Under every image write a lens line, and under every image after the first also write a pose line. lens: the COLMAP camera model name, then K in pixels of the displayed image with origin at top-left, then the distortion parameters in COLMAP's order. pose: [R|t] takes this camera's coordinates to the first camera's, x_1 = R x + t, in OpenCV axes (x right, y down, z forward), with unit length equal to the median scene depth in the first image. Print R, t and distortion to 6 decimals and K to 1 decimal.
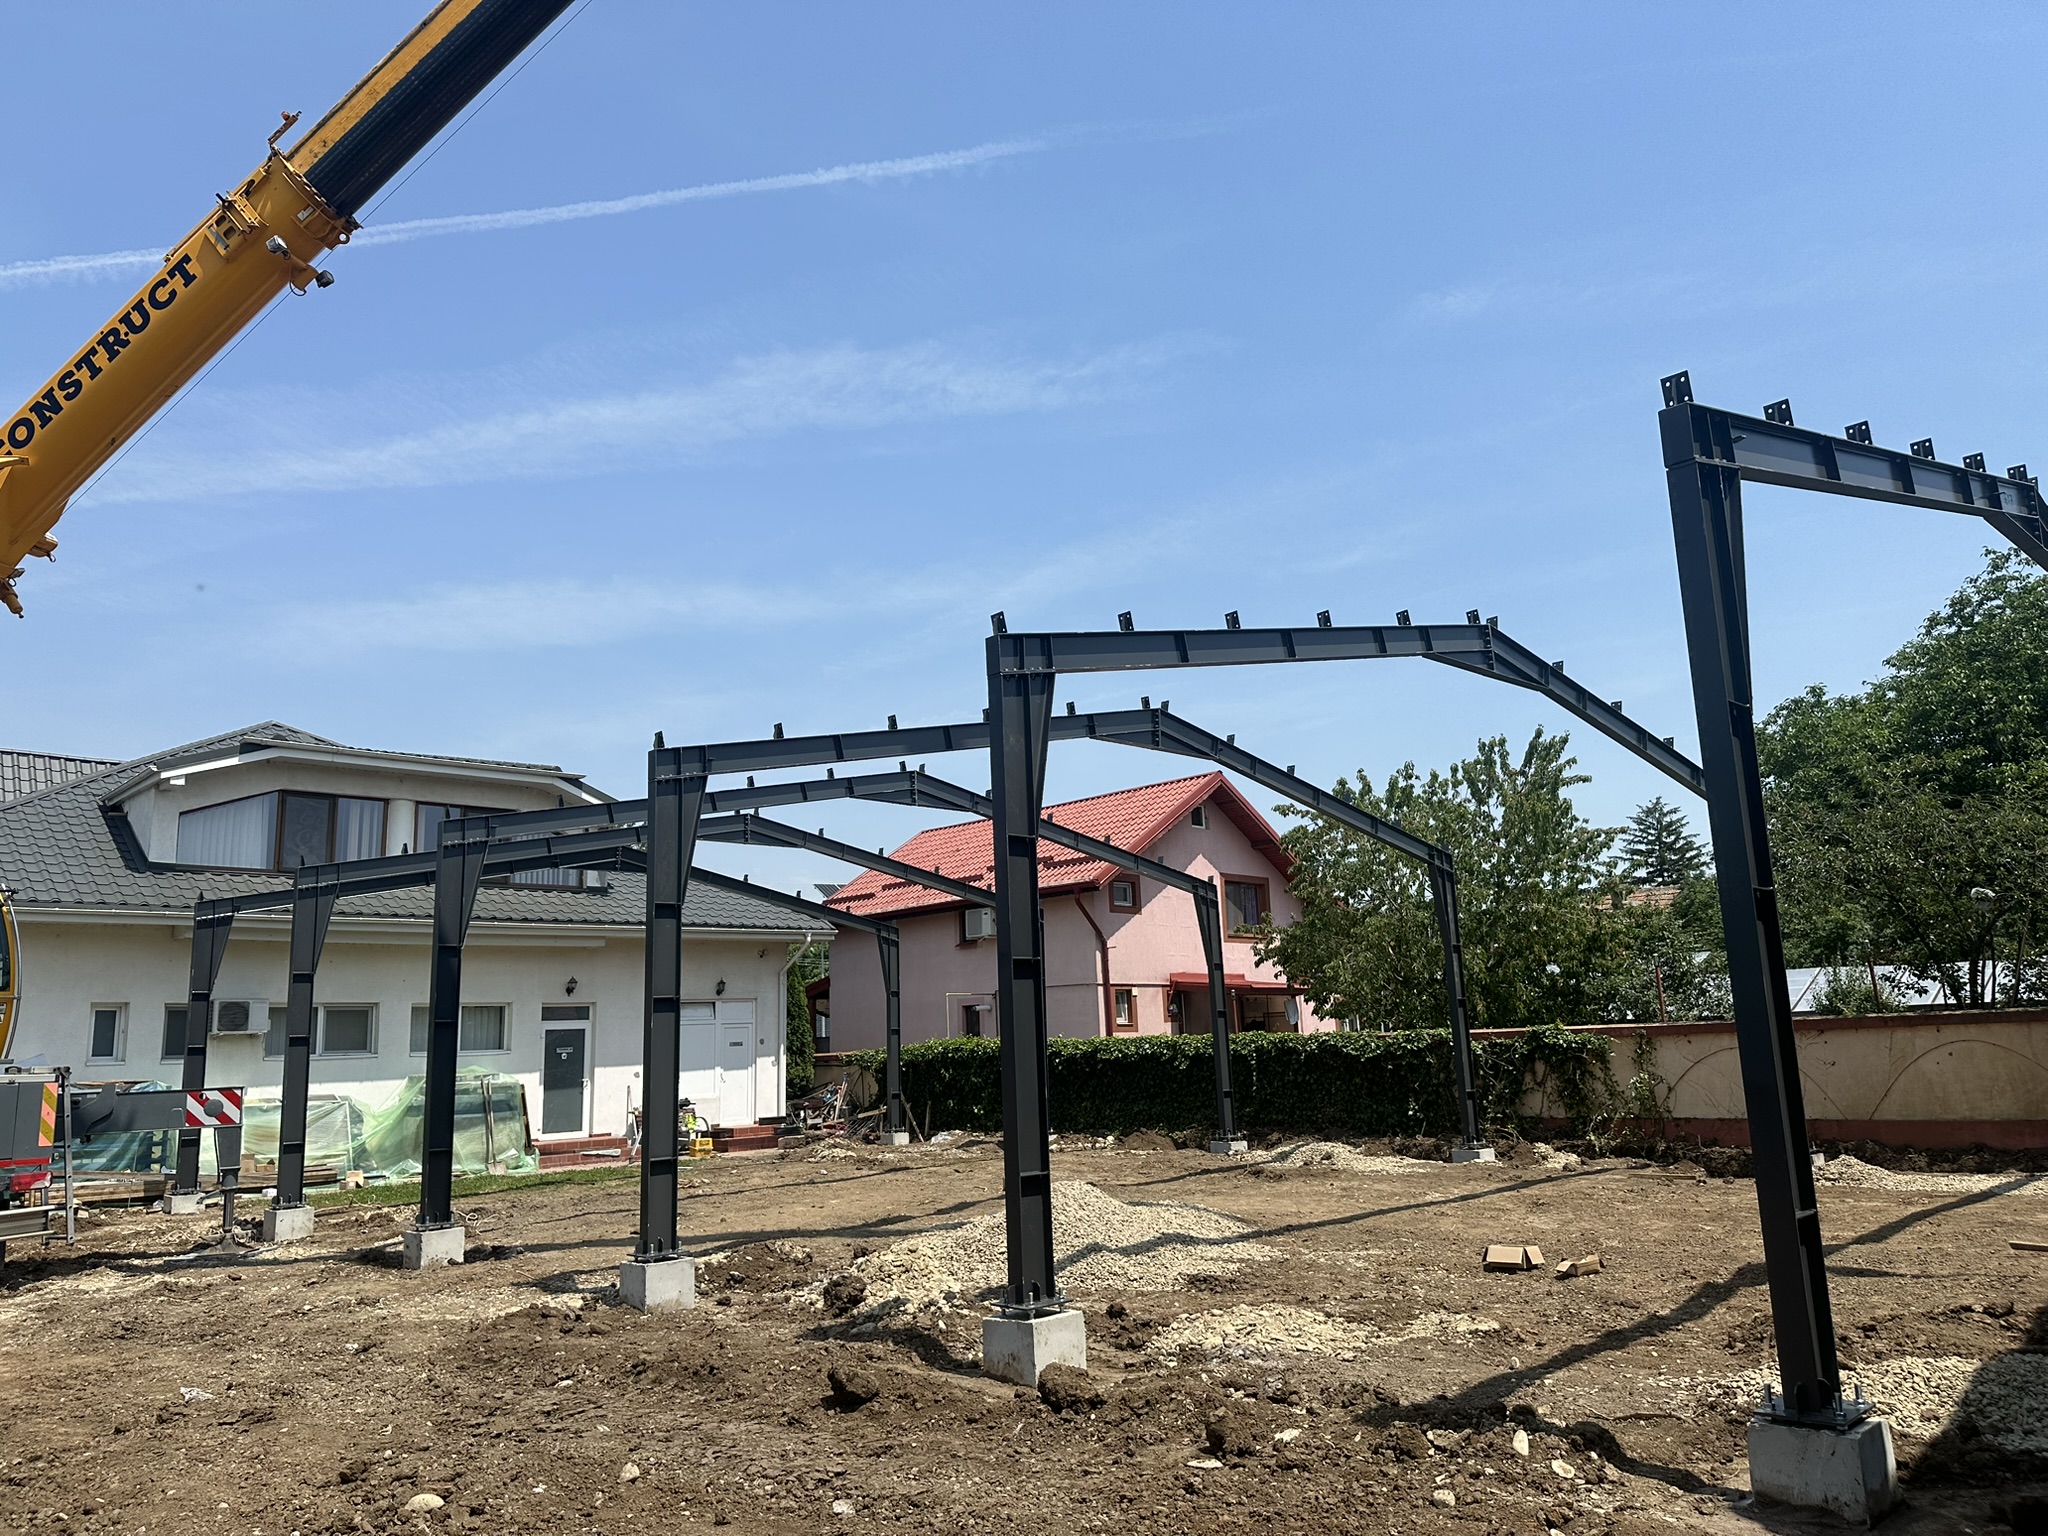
lens RADIAL K [[1417.3, 0, 1024.0], [0, 1417.3, 768.0], [0, 0, 1]] dist [0.045294, -0.043192]
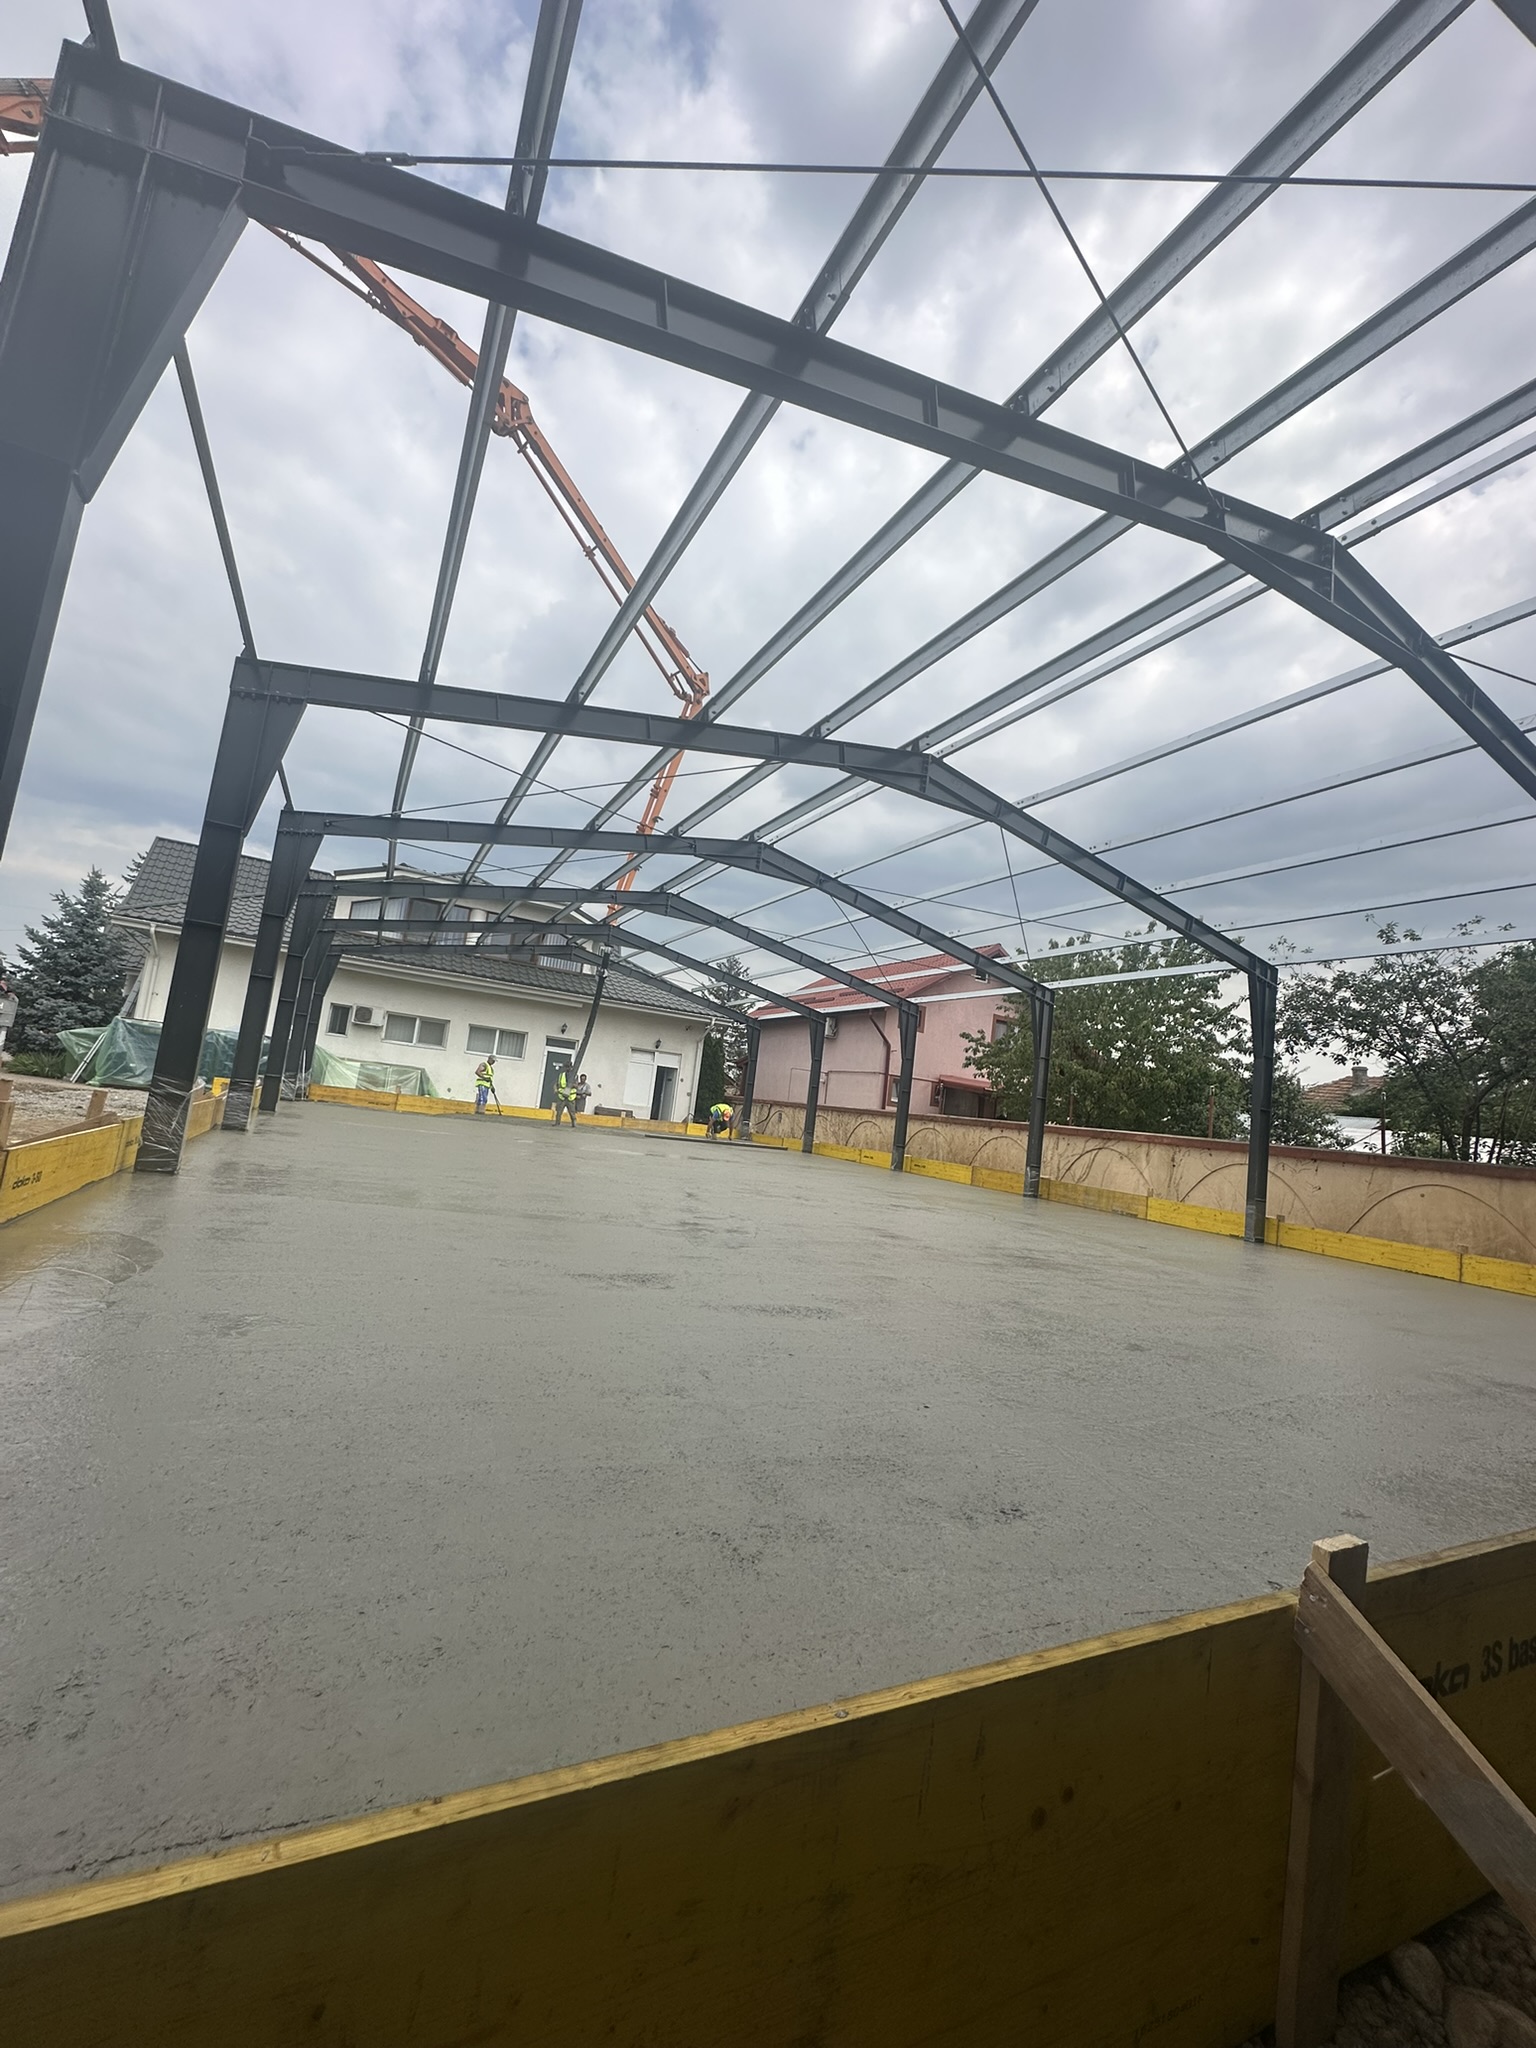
lens RADIAL K [[813.1, 0, 754.3], [0, 813.1, 1011.5], [0, 0, 1]] dist [0.001443, 0.000177]
pose [[0.939350, 0.114126, -0.323415, 0.241890], [-0.094676, 0.992656, 0.075303, 0.041308], [0.329634, -0.040116, 0.943256, 0.165202]]
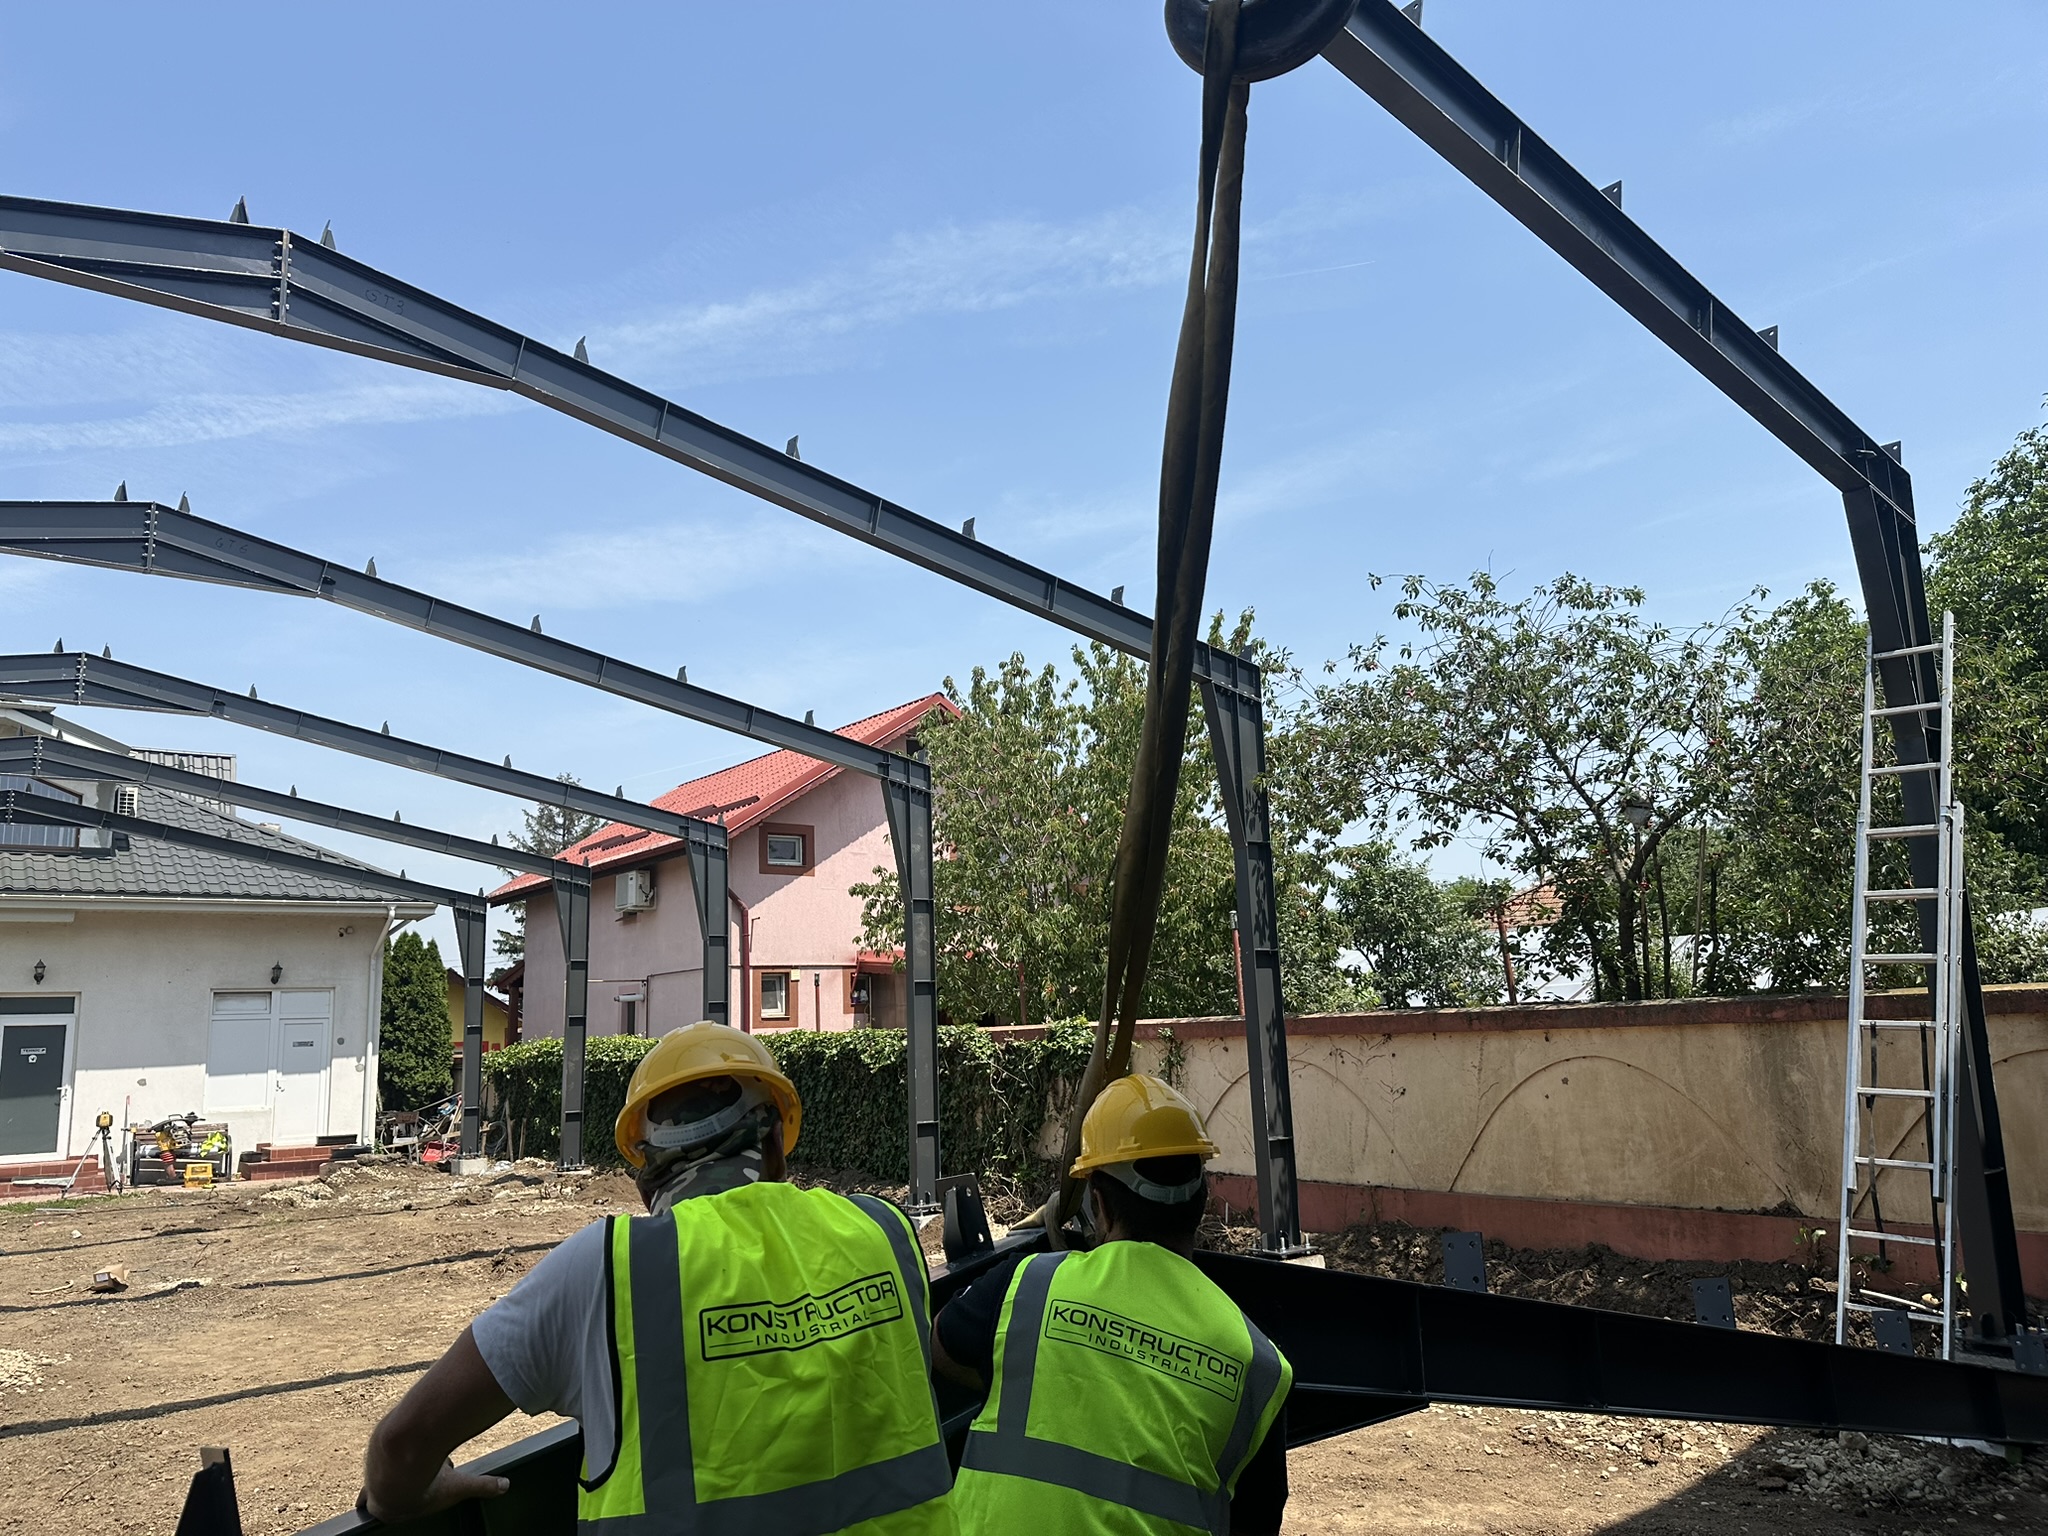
lens RADIAL K [[1425.2, 0, 981.6], [0, 1425.2, 765.5], [0, 0, 1]] dist [0.064398, -0.084654]
pose [[0.992906, -0.020684, -0.117093, 0.341748], [0.021921, 0.999717, 0.009288, 0.046746], [0.116867, -0.011789, 0.993078, 0.292838]]
